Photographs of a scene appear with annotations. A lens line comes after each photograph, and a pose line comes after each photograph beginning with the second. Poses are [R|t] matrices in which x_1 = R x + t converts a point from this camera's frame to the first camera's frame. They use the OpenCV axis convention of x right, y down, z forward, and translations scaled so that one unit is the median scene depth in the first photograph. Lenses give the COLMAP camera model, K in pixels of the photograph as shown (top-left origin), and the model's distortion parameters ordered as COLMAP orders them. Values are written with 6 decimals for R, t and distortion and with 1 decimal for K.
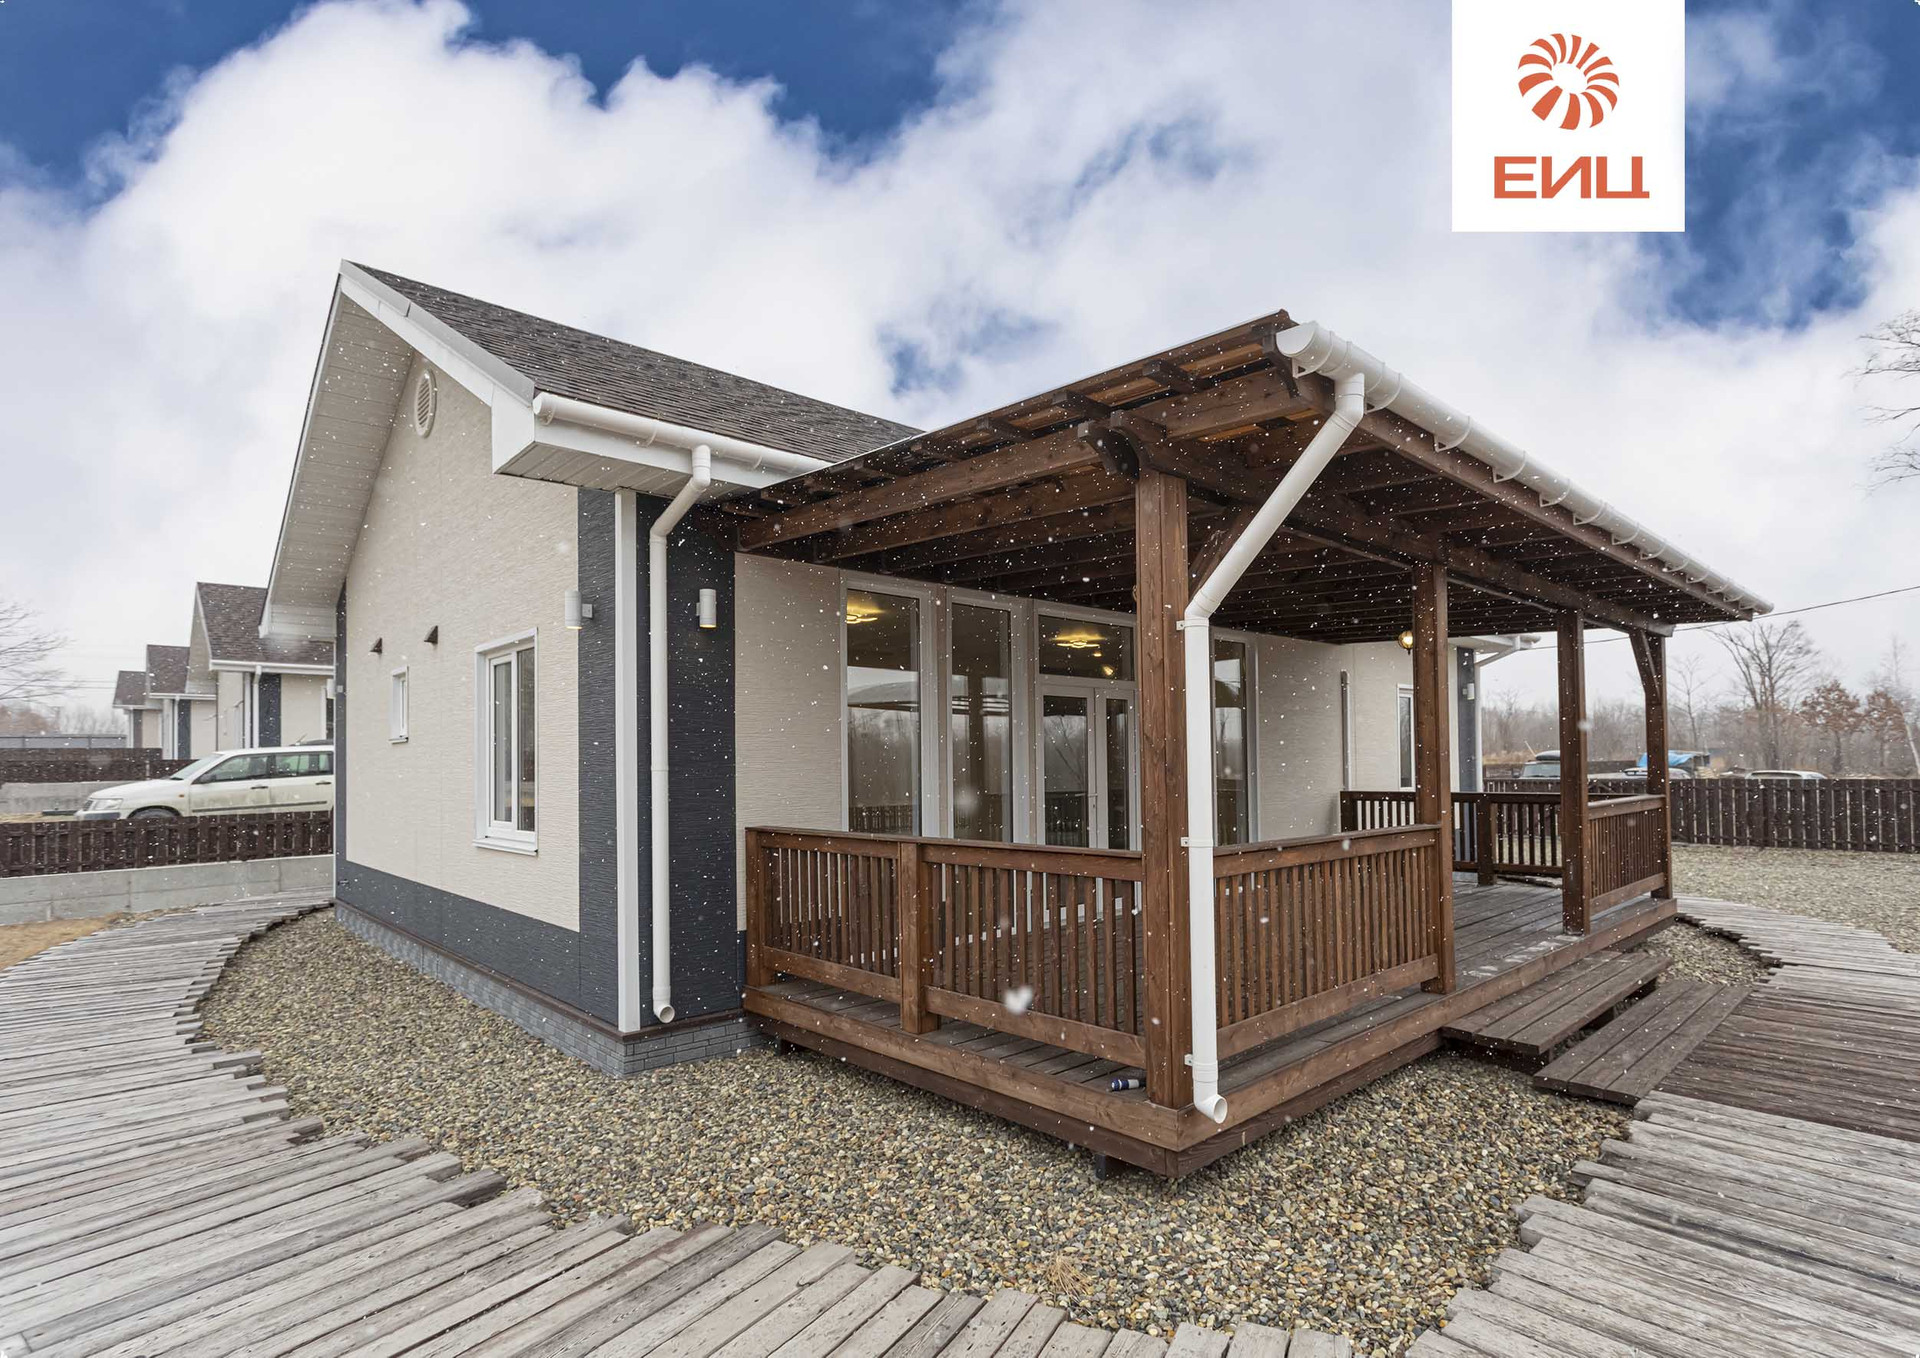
lens RADIAL K [[957.1, 0, 967.8], [0, 957.1, 734.3], [0, 0, 1]] dist [-0.001543, 0.000063]
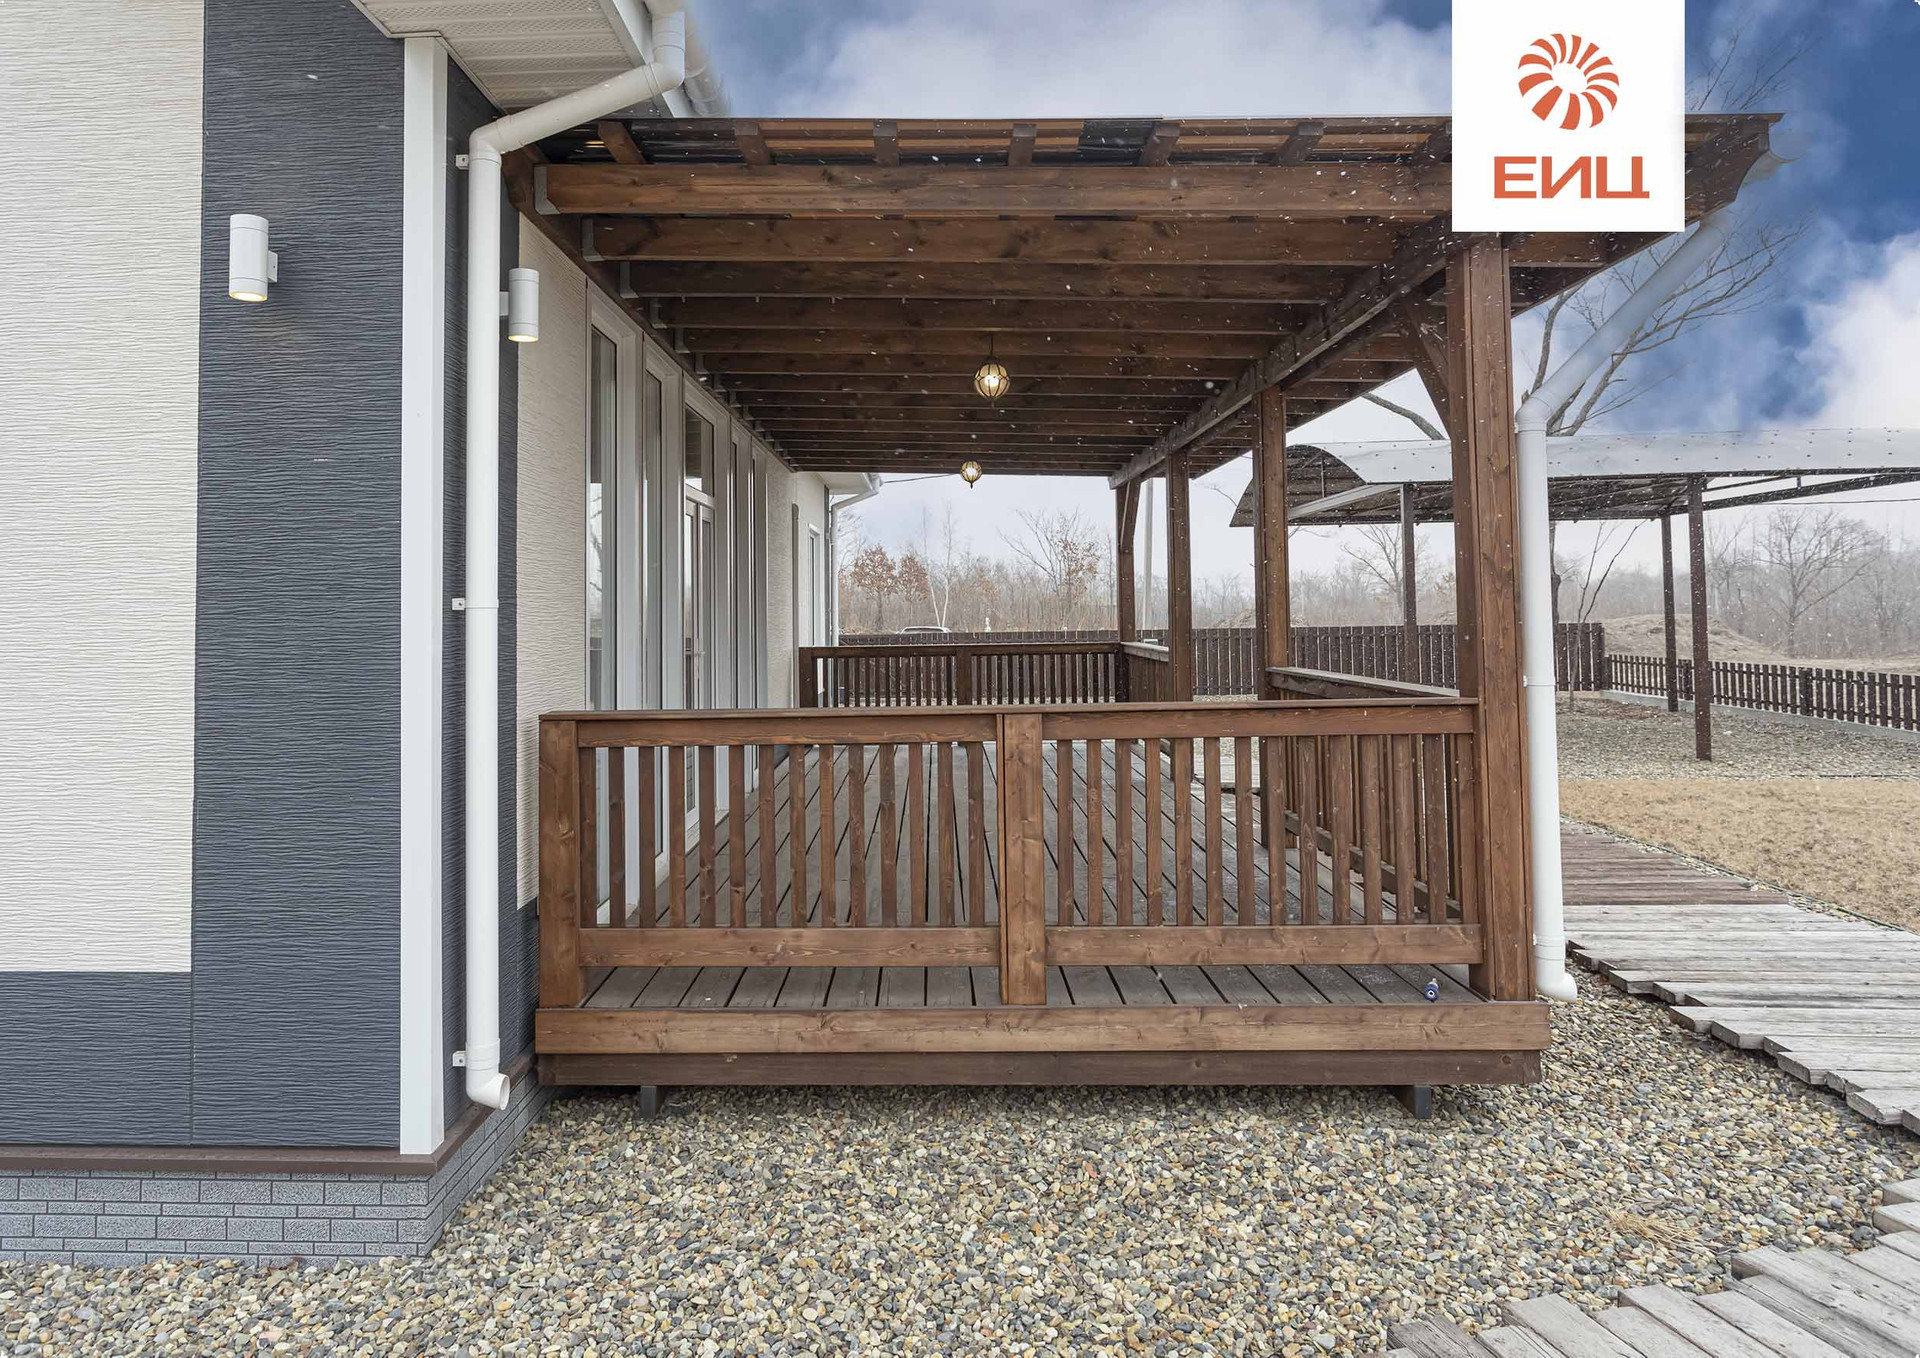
lens RADIAL K [[1214.5, 0, 856.0], [0, 1214.5, 556.3], [0, 0, 1]] dist [-0.000234, 0.000457]
pose [[0.729612, 0.032451, 0.683091, -0.560218], [-0.013967, 0.999372, -0.032558, 0.025307], [-0.683718, 0.014214, 0.729608, 0.361608]]
